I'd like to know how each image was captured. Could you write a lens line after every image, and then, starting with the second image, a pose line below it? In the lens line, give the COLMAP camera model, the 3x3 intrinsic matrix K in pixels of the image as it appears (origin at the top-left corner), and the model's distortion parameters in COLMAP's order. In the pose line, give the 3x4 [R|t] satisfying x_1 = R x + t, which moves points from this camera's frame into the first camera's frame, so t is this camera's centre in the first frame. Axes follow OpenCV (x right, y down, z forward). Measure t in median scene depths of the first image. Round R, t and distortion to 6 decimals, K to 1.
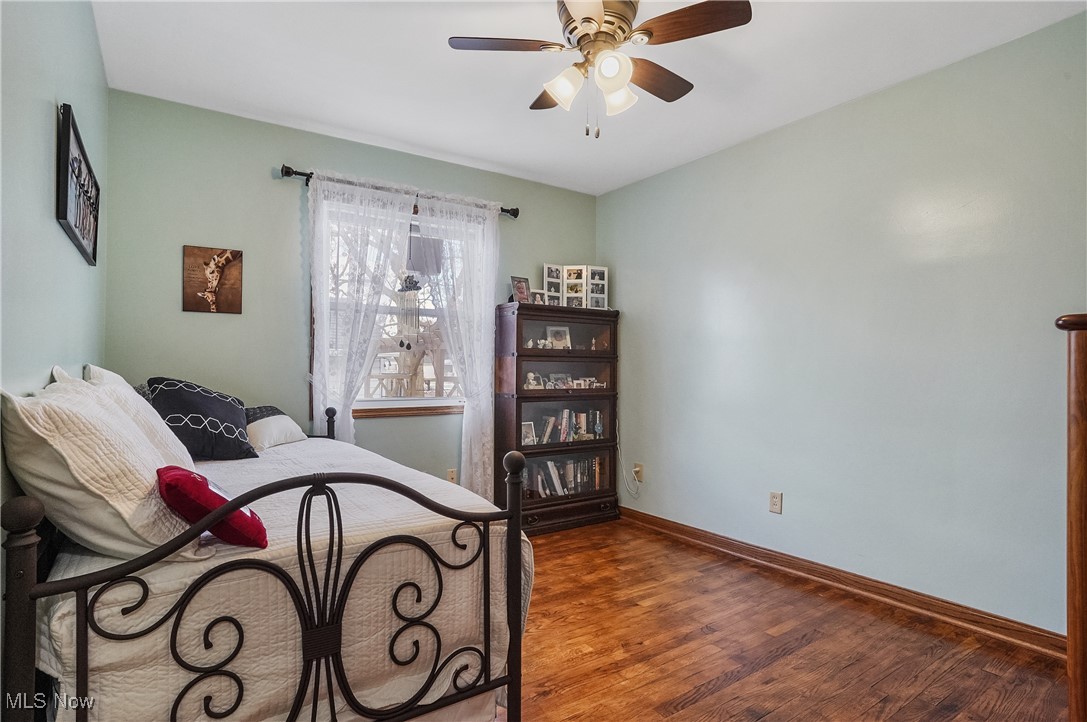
lens RADIAL K [[574.7, 0, 544.6], [0, 574.7, 370.1], [0, 0, 1]] dist [-0.080939, 0.047169]
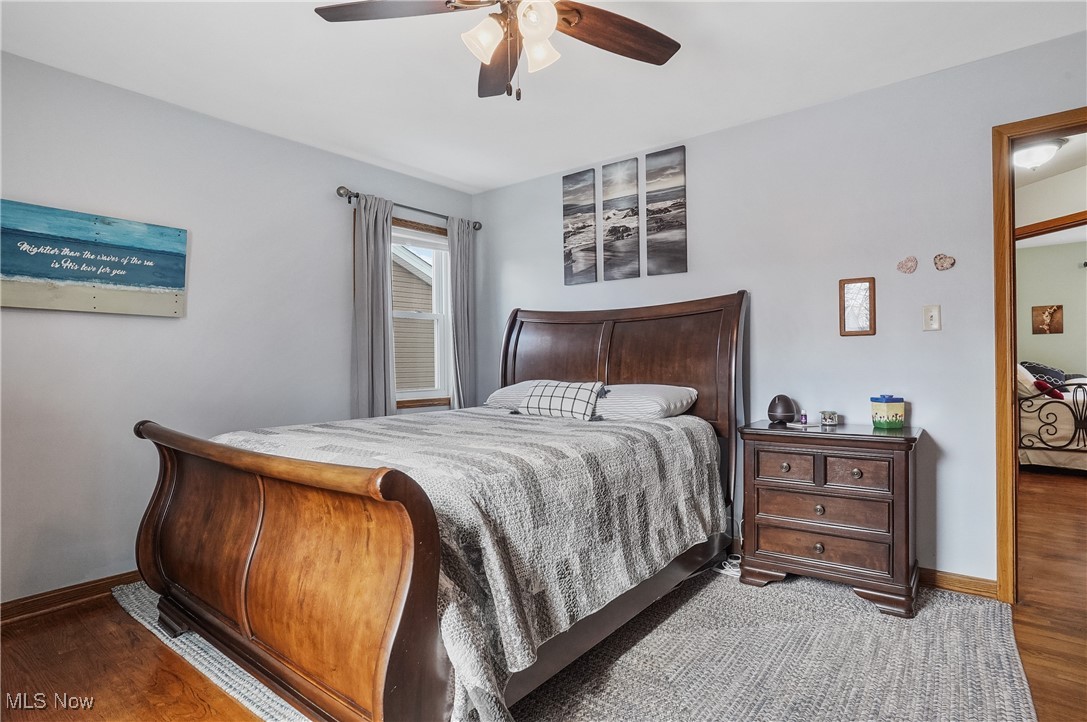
lens RADIAL K [[574.7, 0, 544.6], [0, 574.7, 370.1], [0, 0, 1]] dist [-0.080939, 0.047169]
pose [[0.295152, -0.007584, -0.955420, 1.085521], [0.020878, 0.999781, -0.001487, 0.007838], [0.955222, -0.019509, 0.295246, -1.835994]]
